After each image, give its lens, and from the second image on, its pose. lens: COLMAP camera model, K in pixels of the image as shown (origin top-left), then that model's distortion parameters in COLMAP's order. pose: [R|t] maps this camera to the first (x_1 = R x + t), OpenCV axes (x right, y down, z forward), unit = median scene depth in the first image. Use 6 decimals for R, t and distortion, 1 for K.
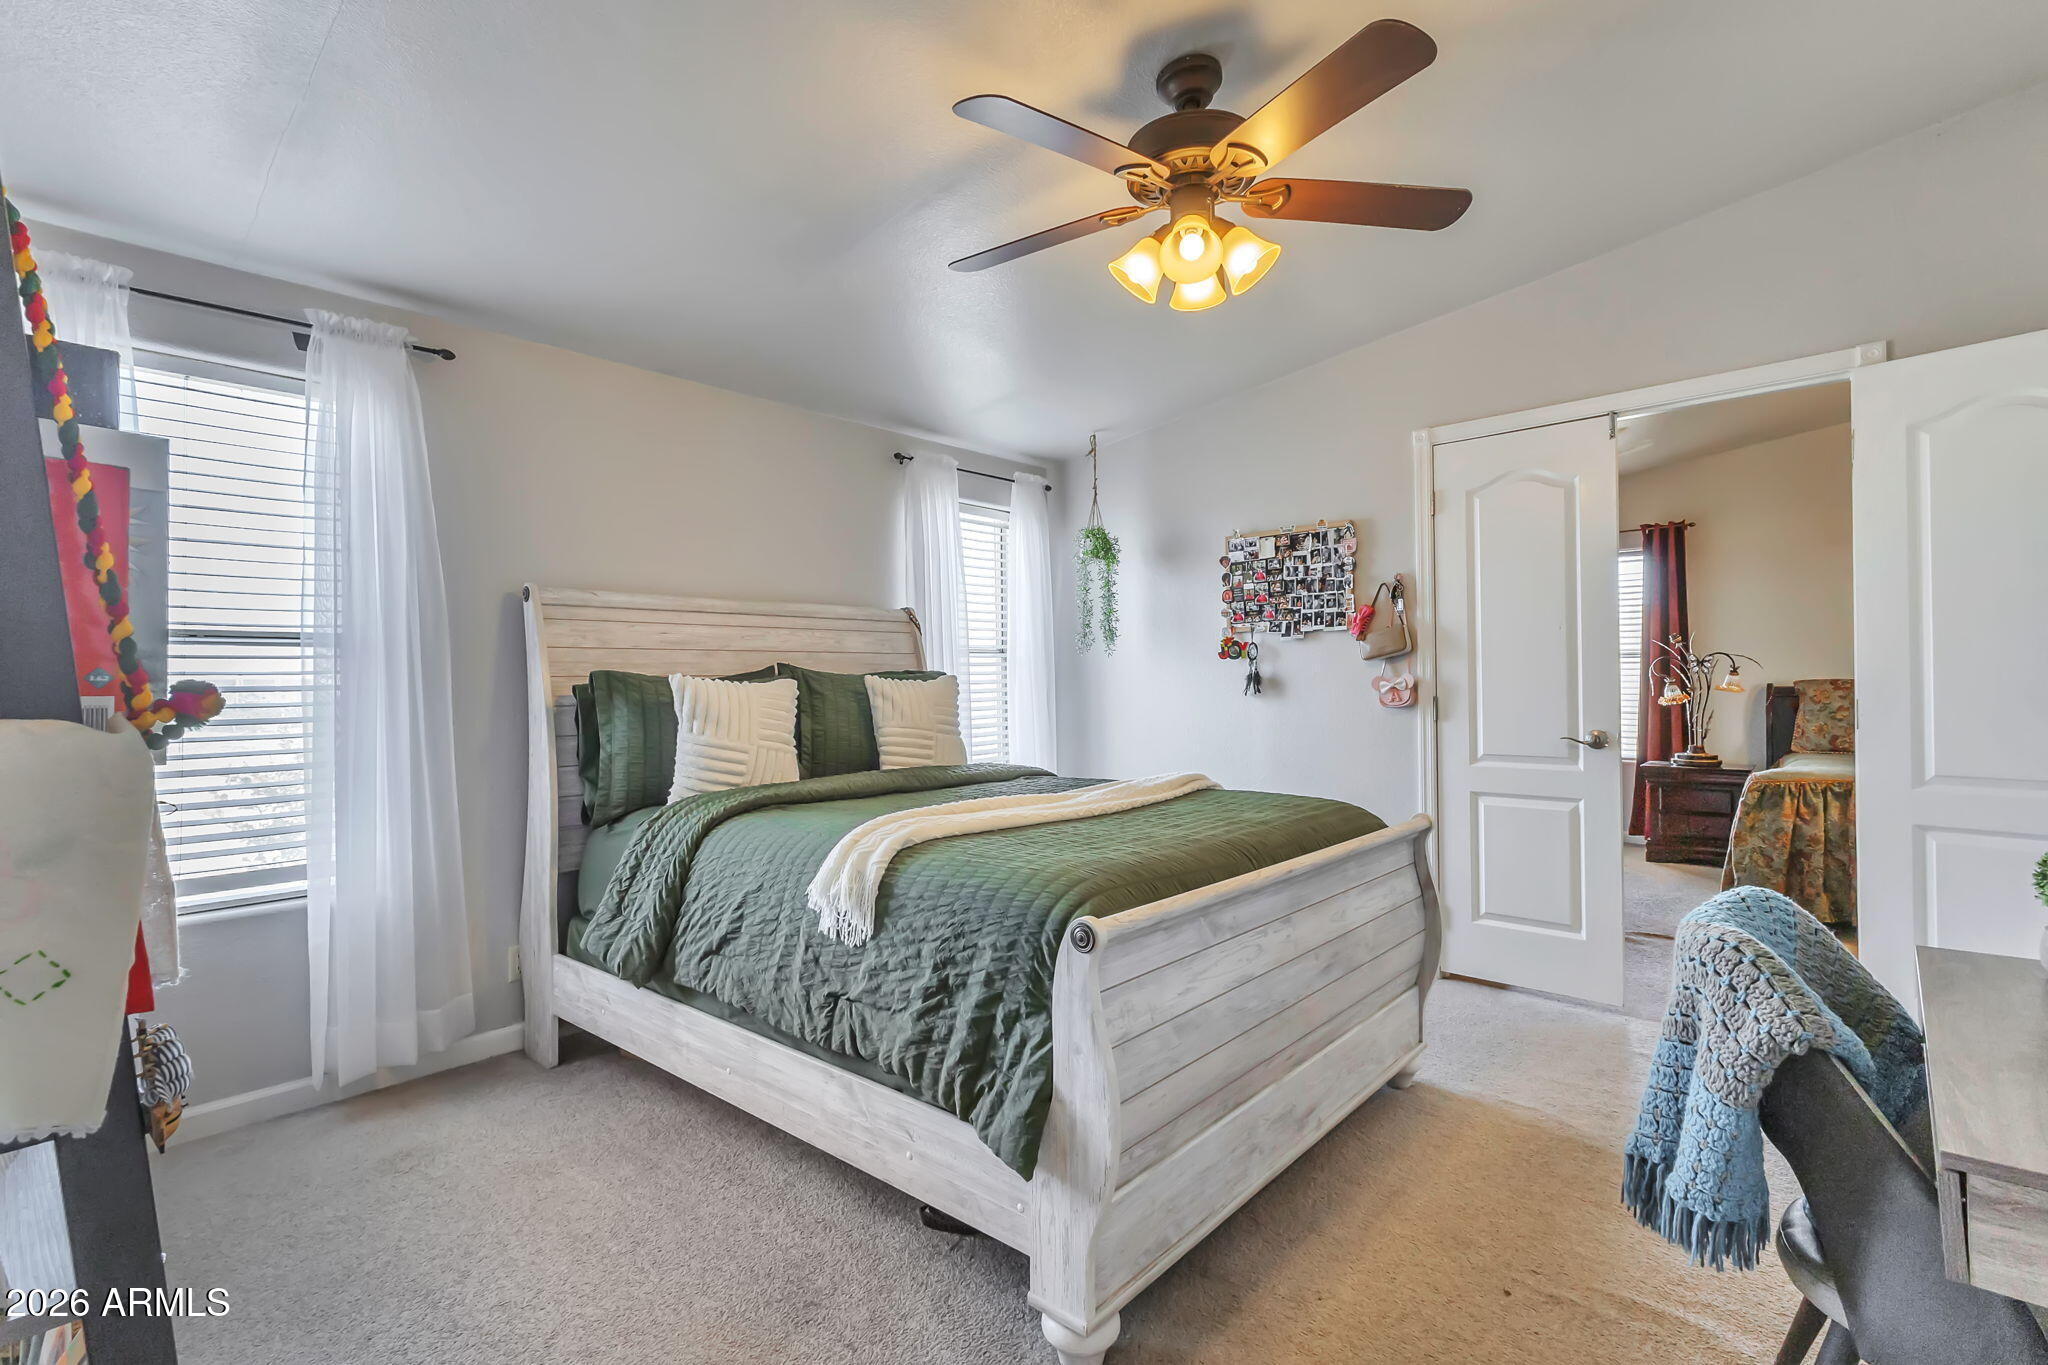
lens RADIAL K [[963.3, 0, 1061.8], [0, 963.3, 682.7], [0, 0, 1]] dist [0.062553, 0.000123]
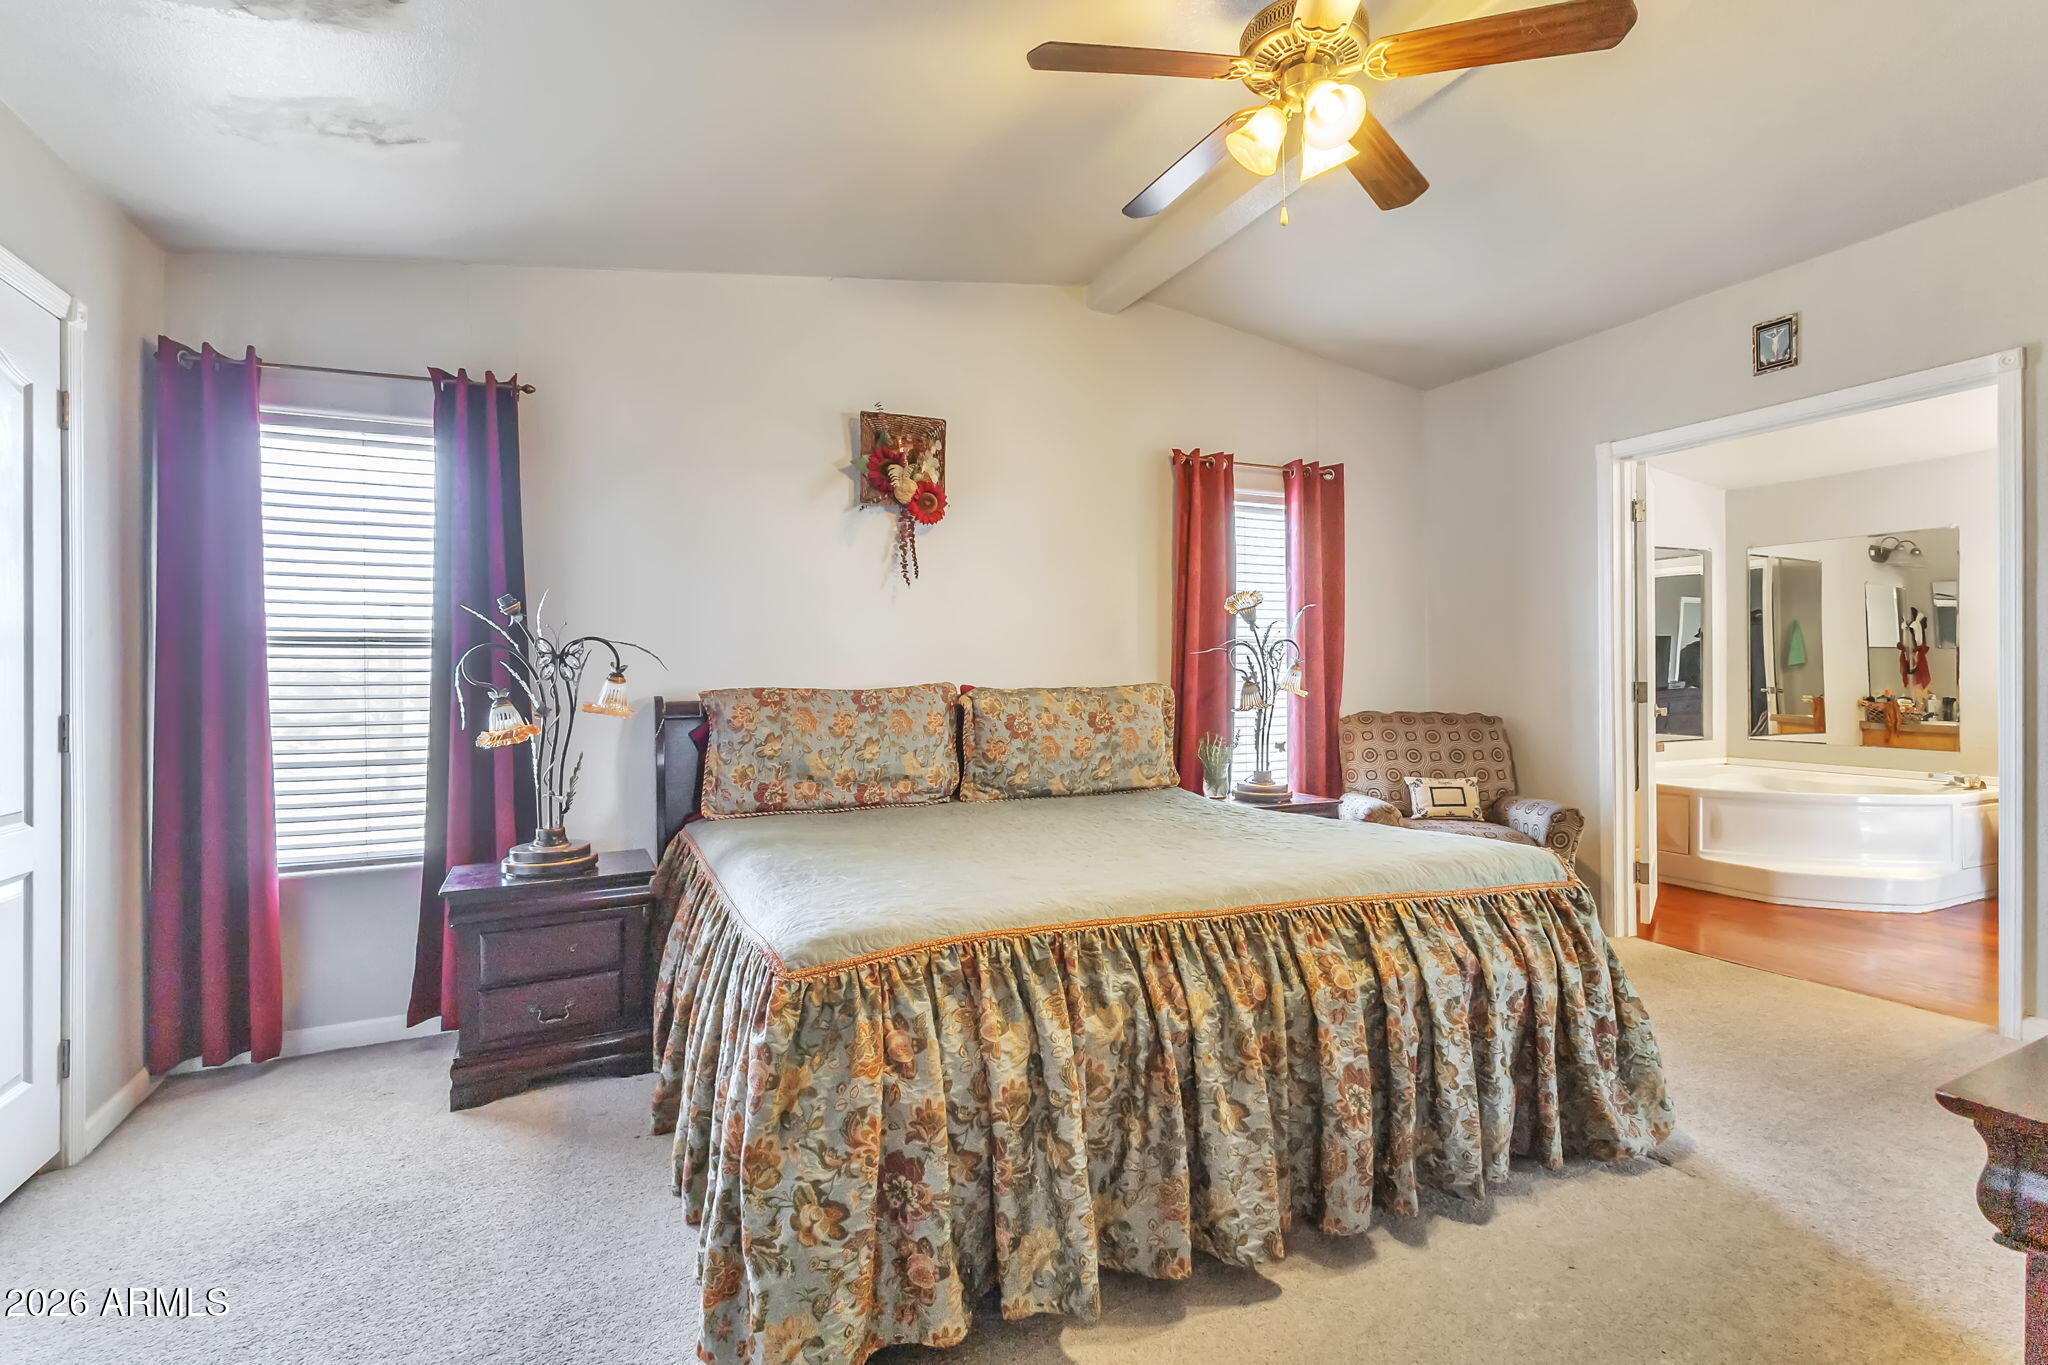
lens RADIAL K [[930.6, 0, 1060.7], [0, 930.6, 655.6], [0, 0, 1]] dist [0.003285, 0.000453]
pose [[0.401497, 0.019042, 0.915662, 0.330564], [0.009813, 0.999637, -0.025092, -0.007061], [-0.915808, 0.019060, 0.401164, 0.598480]]
